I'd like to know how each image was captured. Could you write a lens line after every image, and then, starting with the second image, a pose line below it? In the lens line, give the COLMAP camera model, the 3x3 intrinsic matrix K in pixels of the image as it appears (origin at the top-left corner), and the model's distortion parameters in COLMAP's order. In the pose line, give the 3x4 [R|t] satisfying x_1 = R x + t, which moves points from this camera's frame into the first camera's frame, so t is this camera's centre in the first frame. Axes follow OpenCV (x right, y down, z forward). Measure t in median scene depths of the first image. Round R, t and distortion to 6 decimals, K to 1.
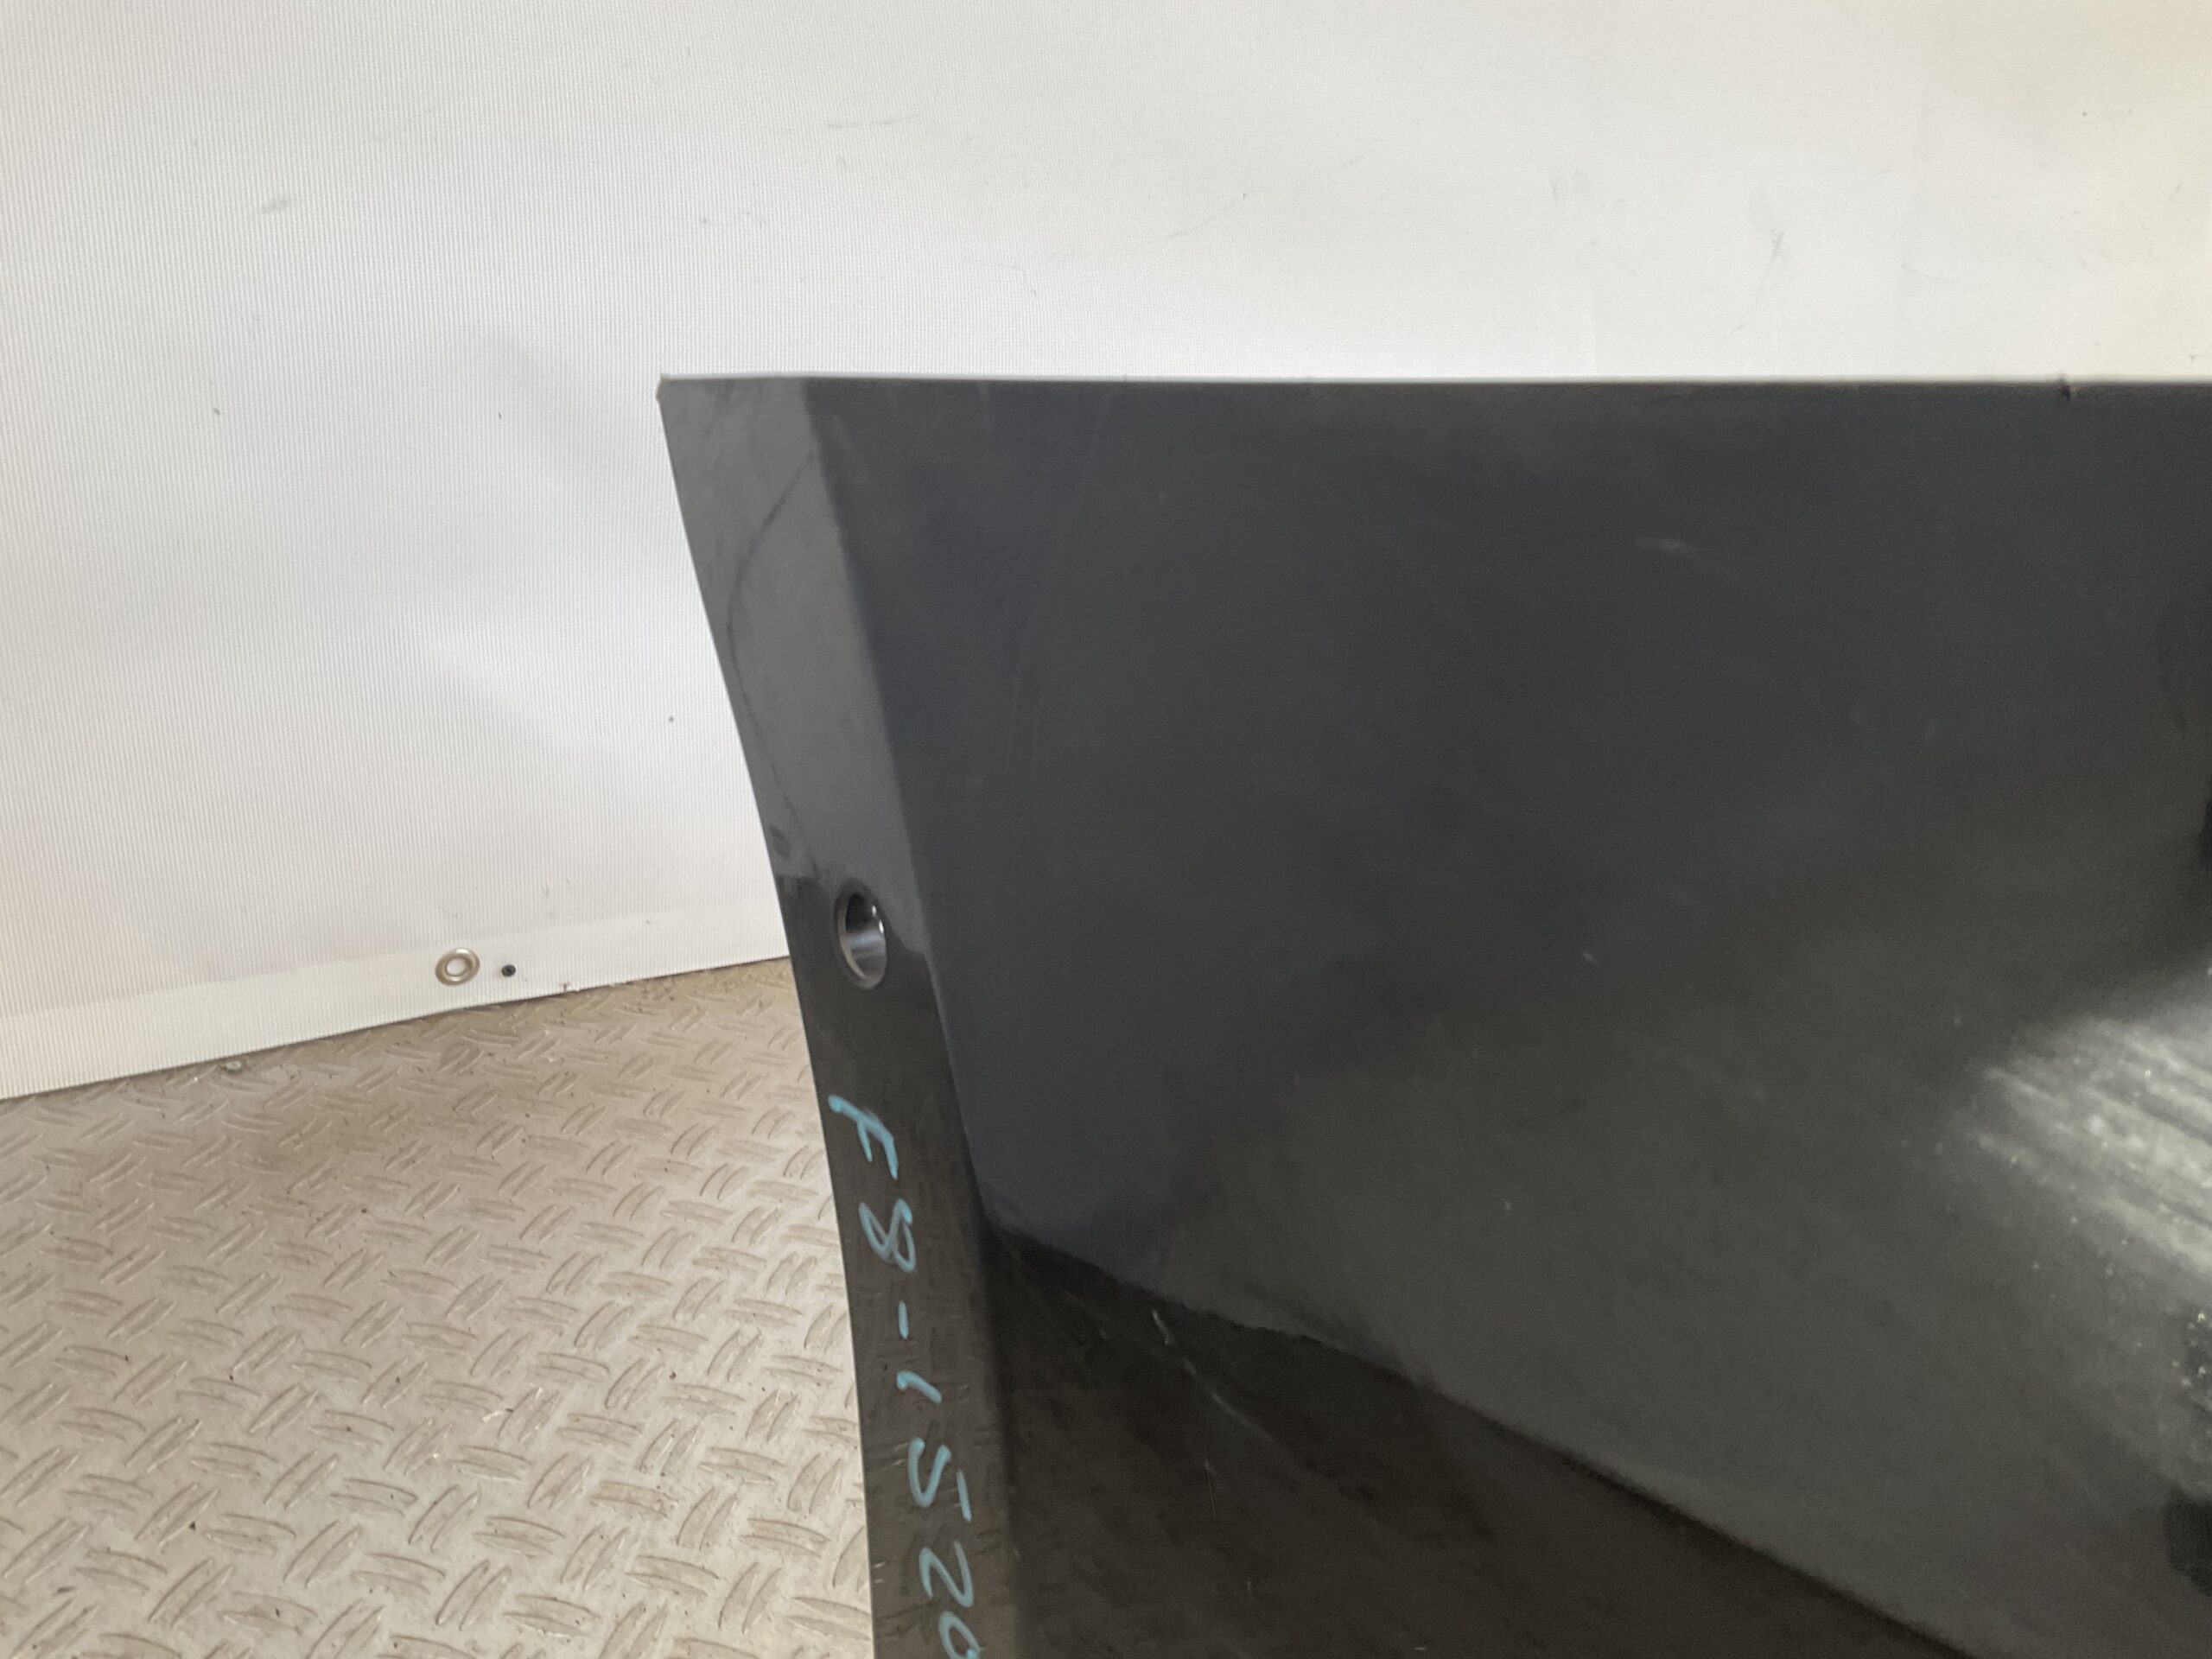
lens RADIAL K [[1837.6, 0, 1094.7], [0, 1837.6, 840.5], [0, 0, 1]] dist [0.069397, -0.137640]
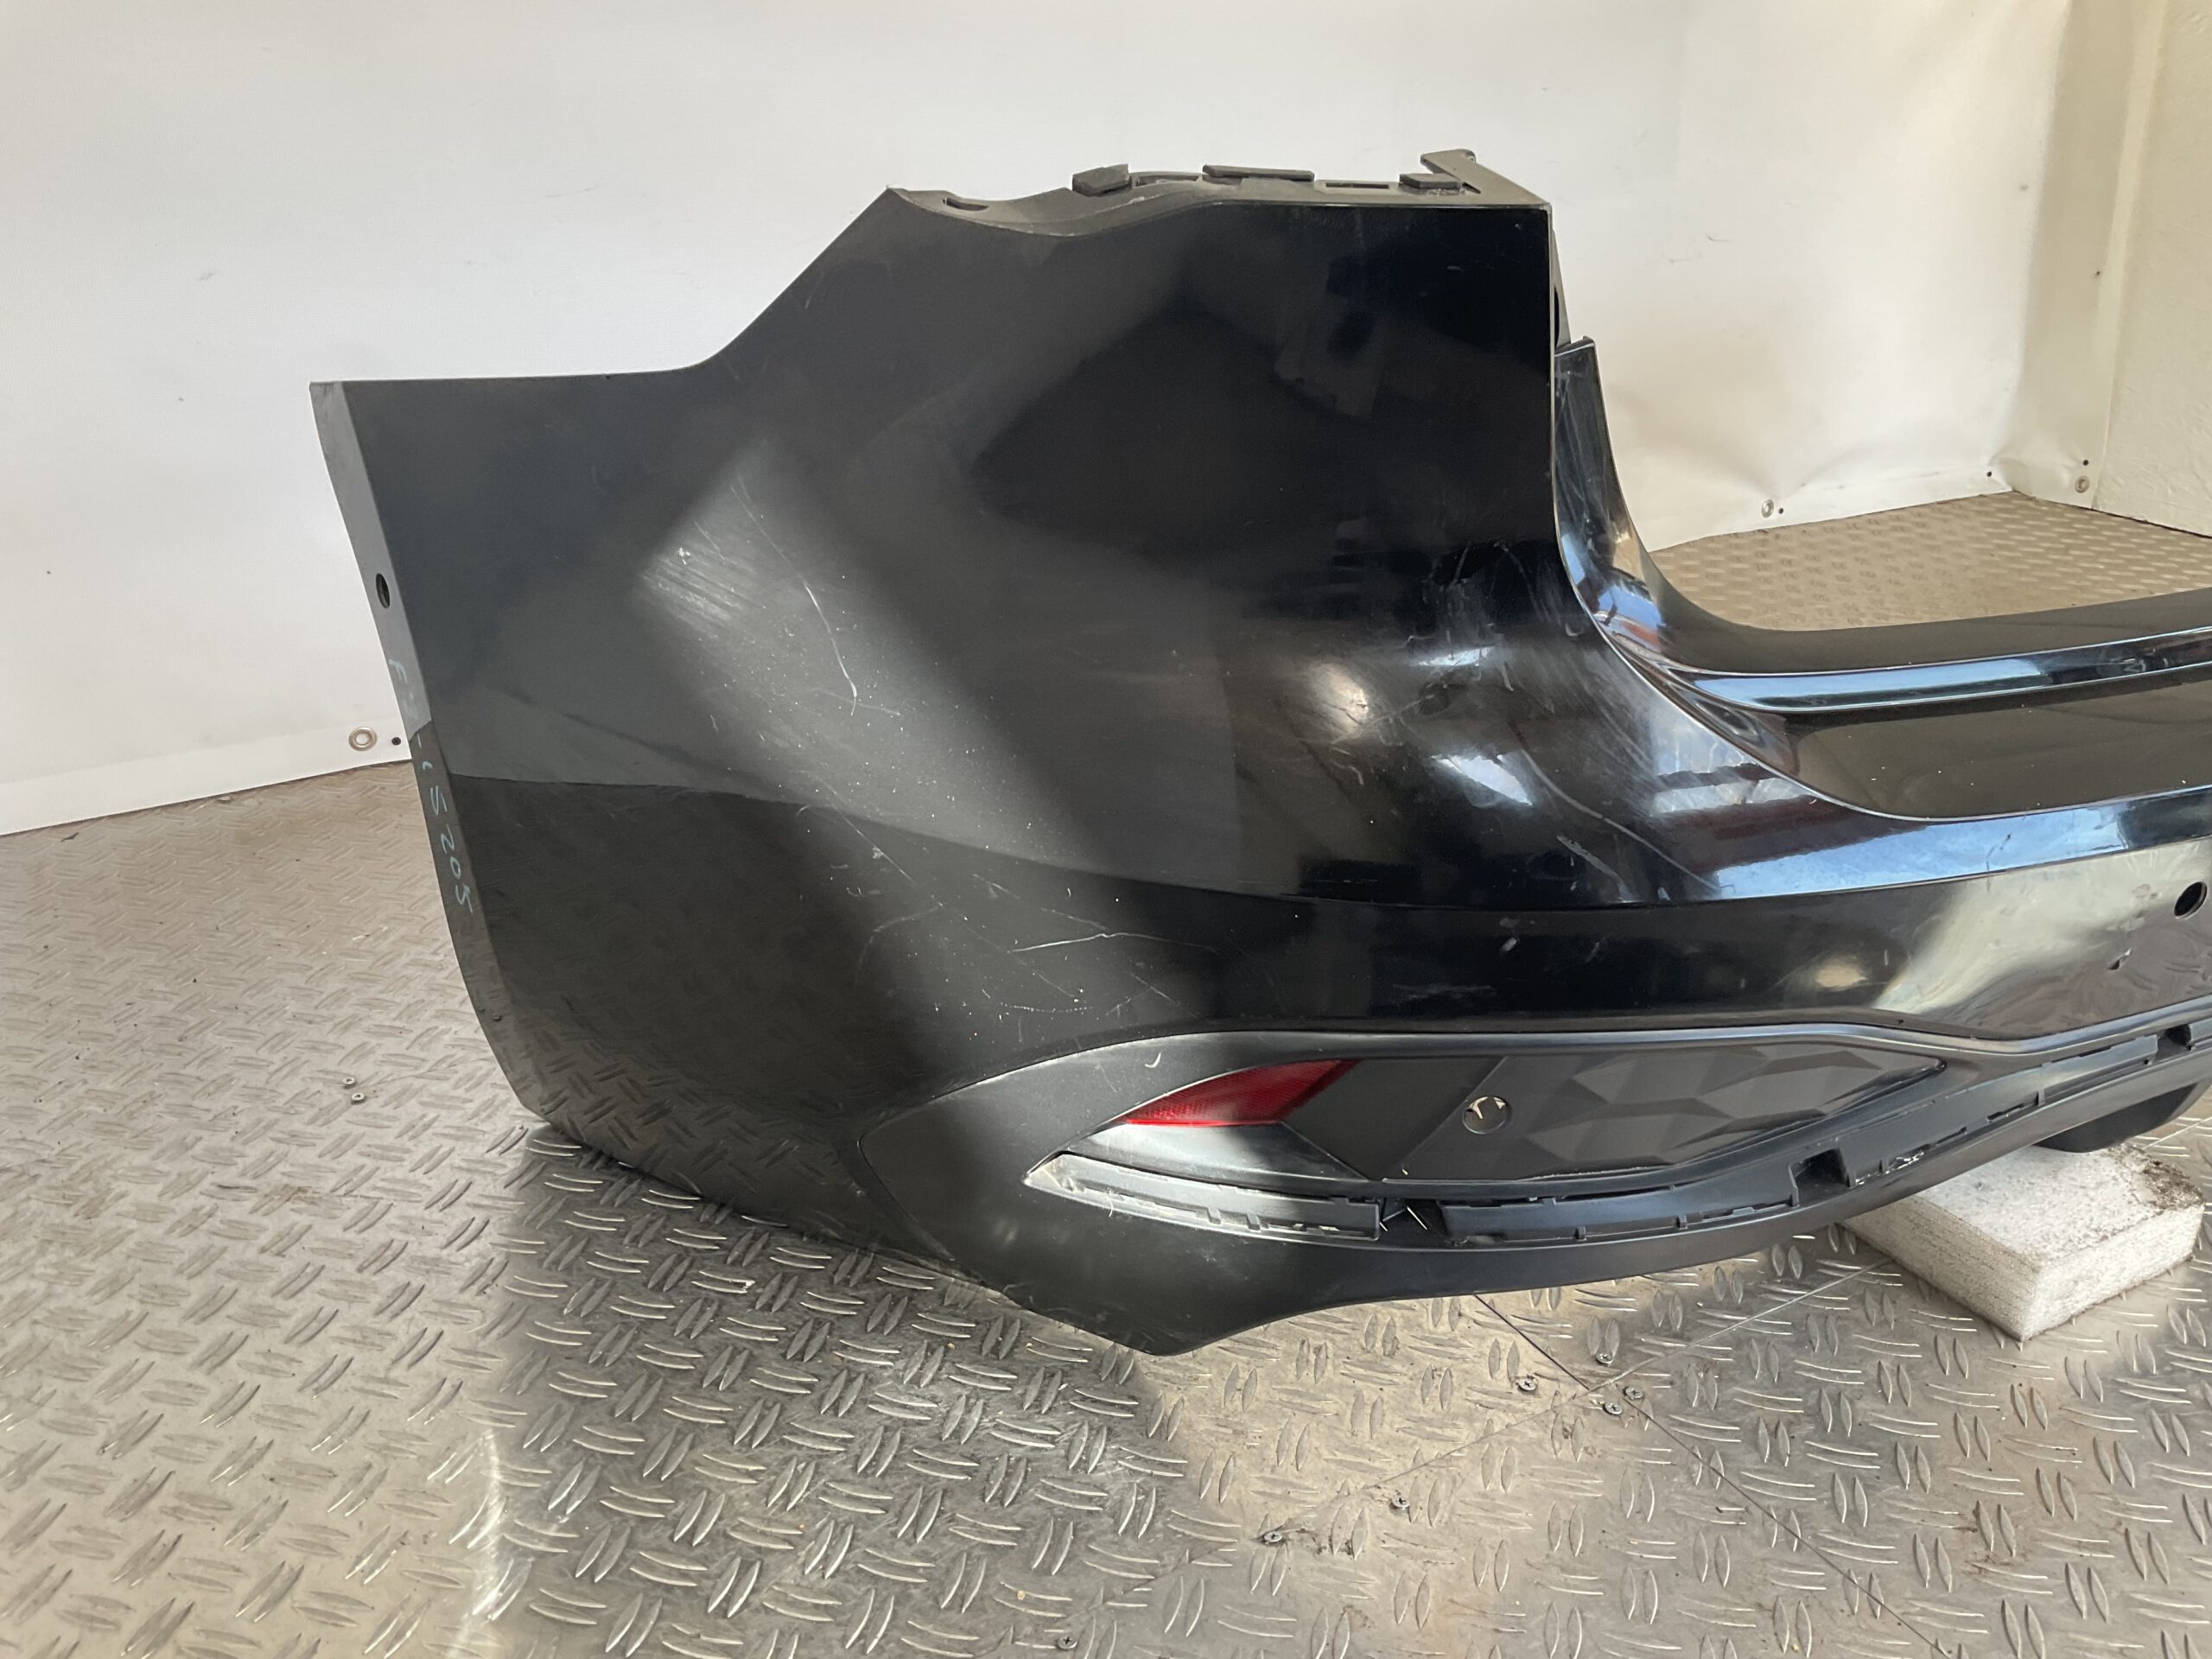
lens RADIAL K [[1837.6, 0, 1106.1], [0, 1837.6, 824.9], [0, 0, 1]] dist [0.069397, -0.137640]
pose [[0.997990, -0.054774, -0.031878, 0.478273], [0.055860, 0.997852, 0.034229, 0.173552], [0.029935, -0.035941, 0.998905, -0.807855]]
